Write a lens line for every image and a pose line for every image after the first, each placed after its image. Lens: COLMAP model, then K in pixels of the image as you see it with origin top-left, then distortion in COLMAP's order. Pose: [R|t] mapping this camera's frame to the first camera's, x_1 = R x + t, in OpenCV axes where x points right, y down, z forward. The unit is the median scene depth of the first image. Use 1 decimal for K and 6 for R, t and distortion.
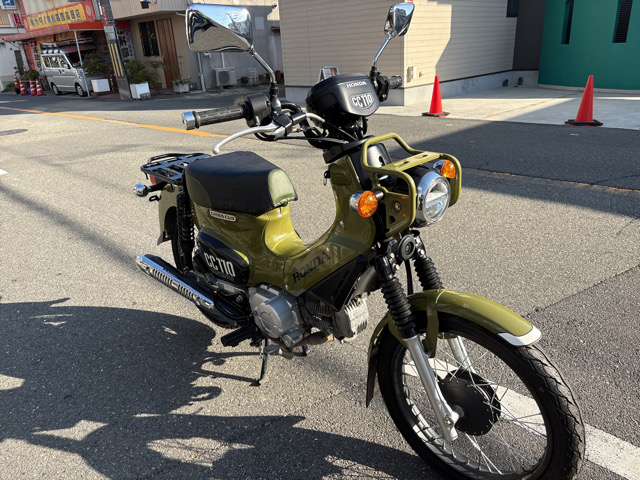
lens RADIAL K [[490.6, 0, 316.6], [0, 490.6, 232.8], [0, 0, 1]] dist [0.040948, -0.051829]
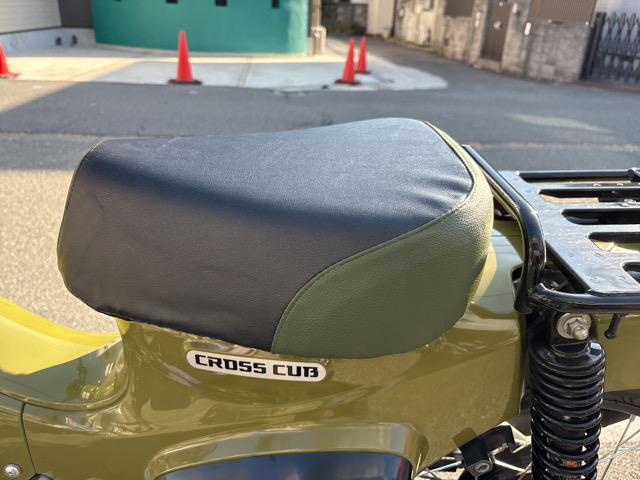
lens RADIAL K [[490.6, 0, 319.6], [0, 490.6, 240.4], [0, 0, 1]] dist [0.040948, -0.051829]
pose [[0.646309, -0.247112, 0.721956, -0.271950], [0.194766, 0.968197, 0.157038, -0.090049], [-0.737801, 0.039117, 0.673884, 0.692169]]
